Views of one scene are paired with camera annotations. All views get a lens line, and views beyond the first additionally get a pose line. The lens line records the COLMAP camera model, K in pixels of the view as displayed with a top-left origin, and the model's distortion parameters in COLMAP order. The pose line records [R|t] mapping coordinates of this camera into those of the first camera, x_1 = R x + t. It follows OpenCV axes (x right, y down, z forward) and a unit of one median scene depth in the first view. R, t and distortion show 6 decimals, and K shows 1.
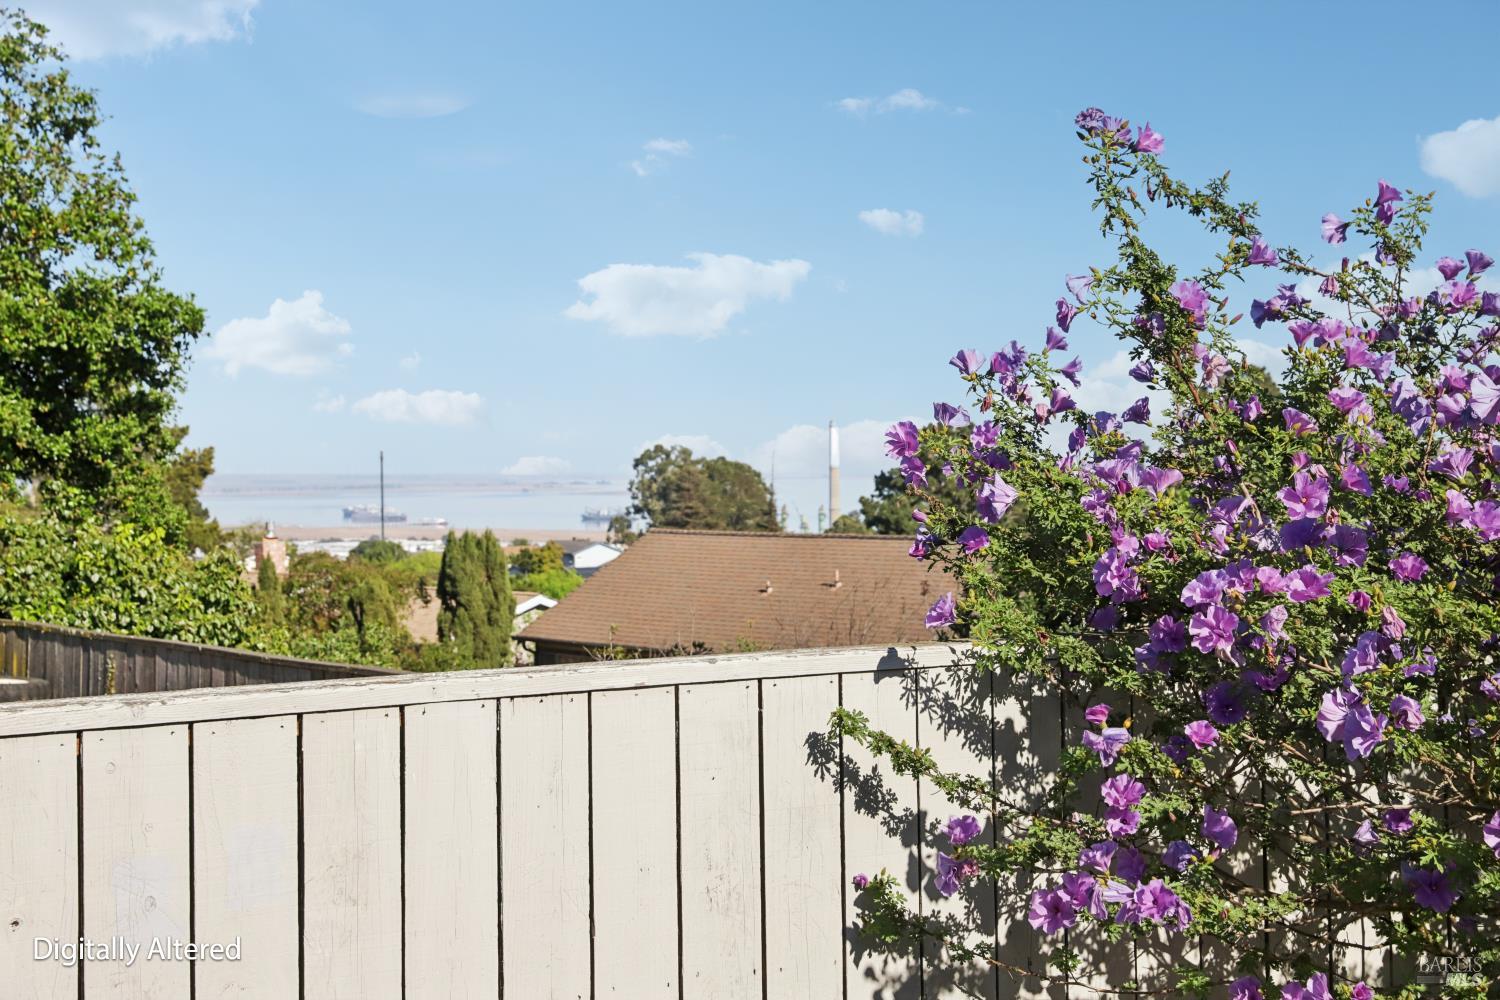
lens RADIAL K [[2551.8, 0, 750.0], [0, 2551.8, 500.0], [0, 0, 1]] dist [0.293762, 0.029245]
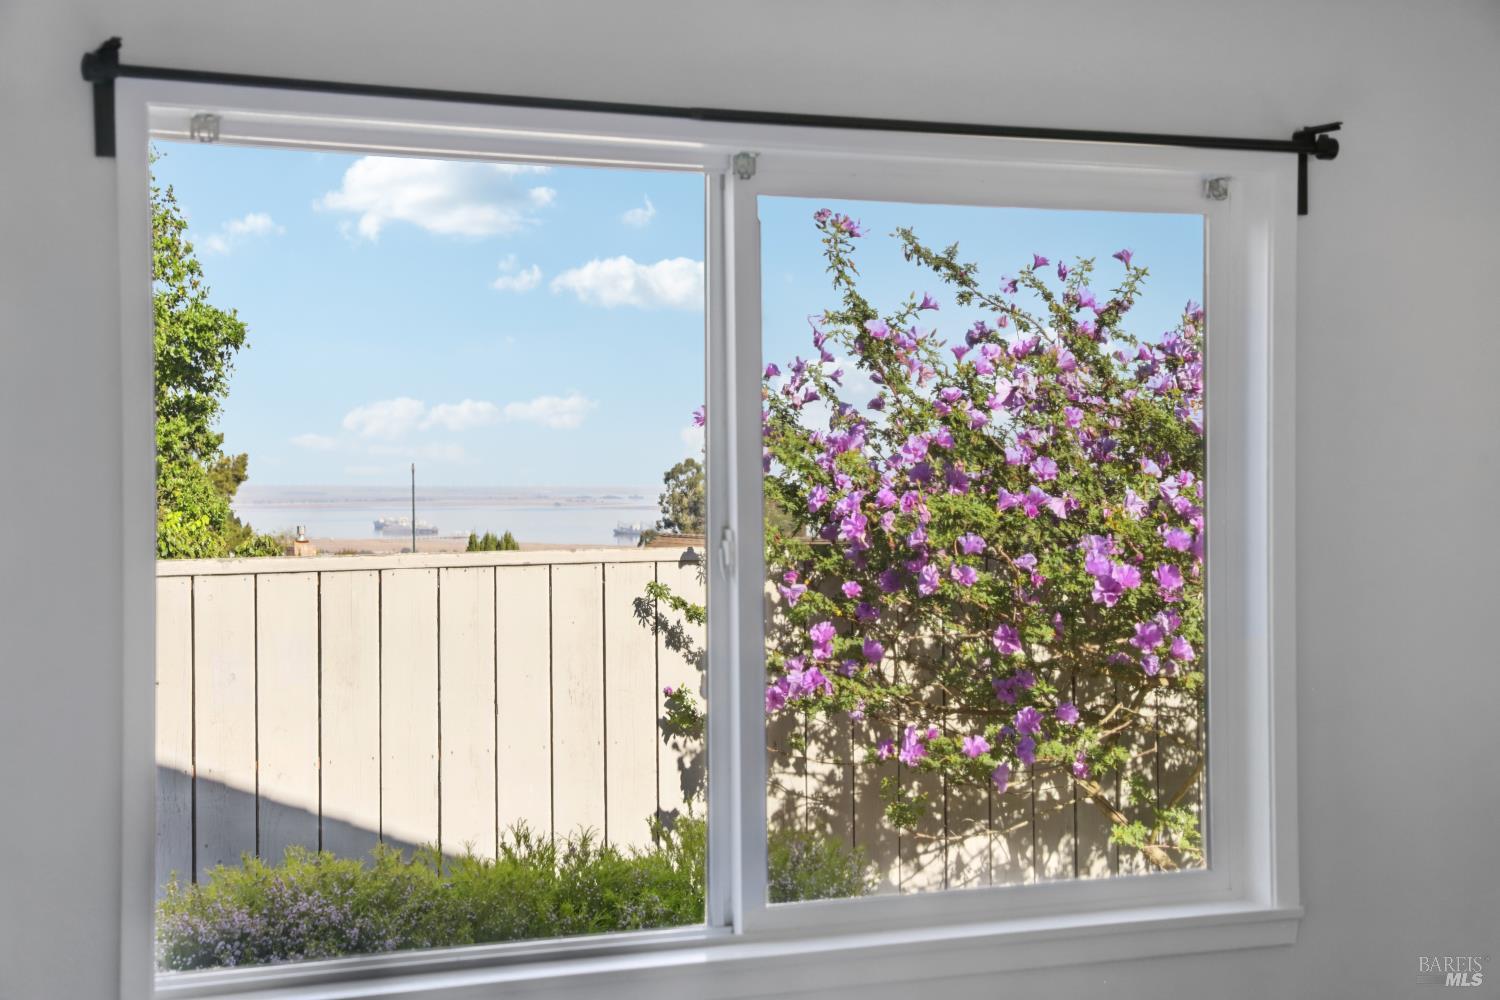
lens RADIAL K [[2616.8, 0, 749.1], [0, 2616.8, 524.0], [0, 0, 1]] dist [0.349466, -0.000666]
pose [[0.999841, 0.007536, -0.016183, 0.031306], [-0.007501, 0.999969, 0.002233, 0.010408], [0.016199, -0.002111, 0.999867, -0.168377]]
